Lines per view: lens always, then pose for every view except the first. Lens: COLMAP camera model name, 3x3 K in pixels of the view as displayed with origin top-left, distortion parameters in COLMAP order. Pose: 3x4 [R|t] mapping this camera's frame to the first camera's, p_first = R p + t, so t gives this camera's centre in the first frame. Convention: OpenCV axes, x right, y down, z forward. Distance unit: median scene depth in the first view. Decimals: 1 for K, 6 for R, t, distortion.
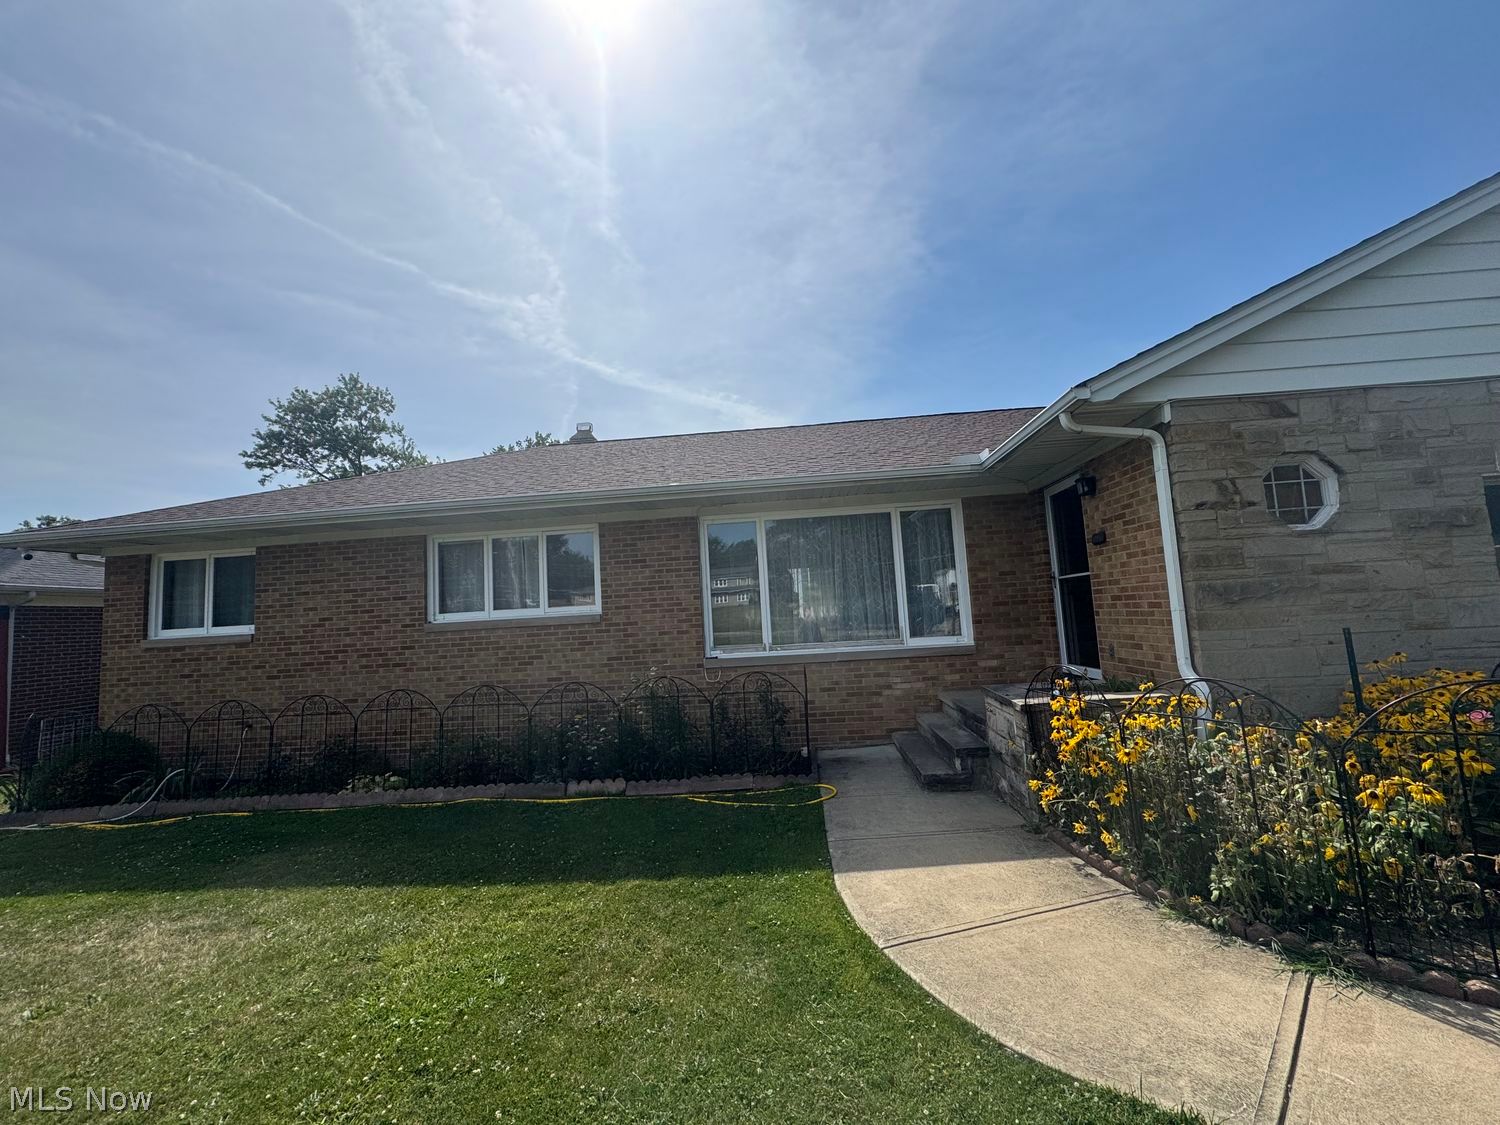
lens RADIAL K [[598.5, 0, 748.1], [0, 598.5, 561.2], [0, 0, 1]] dist [-0.002584, 0.000232]
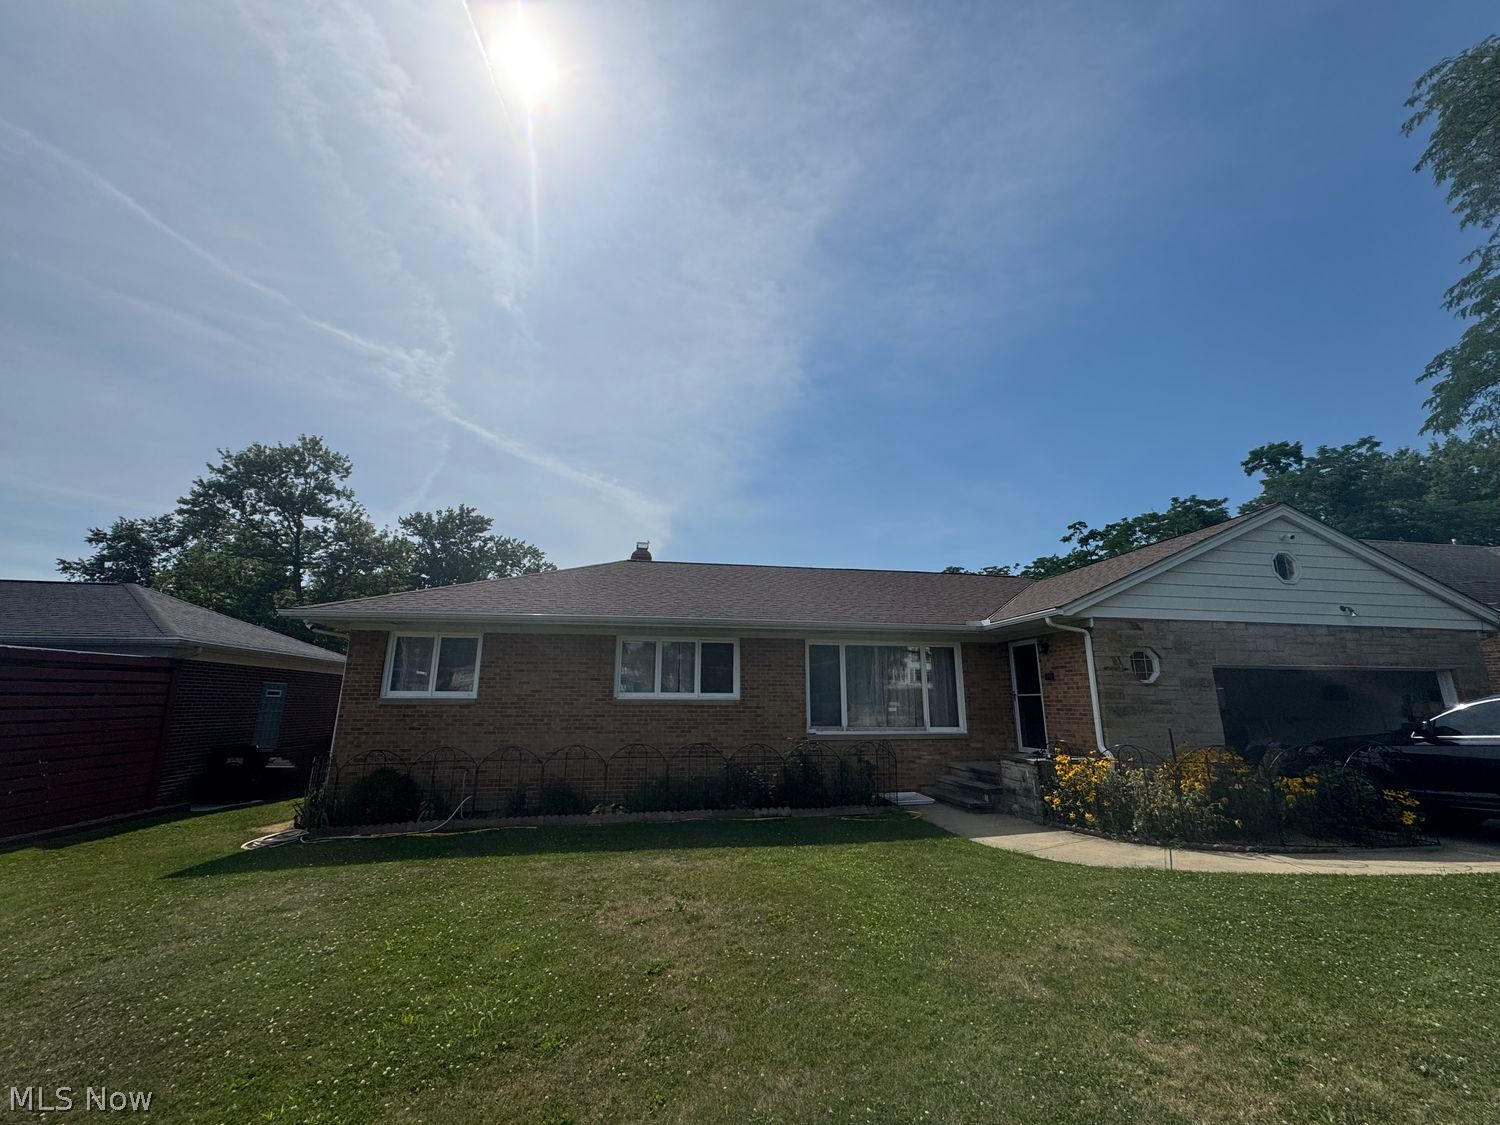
lens RADIAL K [[598.5, 0, 748.1], [0, 598.5, 561.2], [0, 0, 1]] dist [-0.002584, 0.000232]
pose [[0.970534, 0.111158, 0.213792, -0.575900], [-0.078799, 0.984869, -0.154348, -0.022911], [-0.227714, 0.132953, 0.964609, -0.479884]]
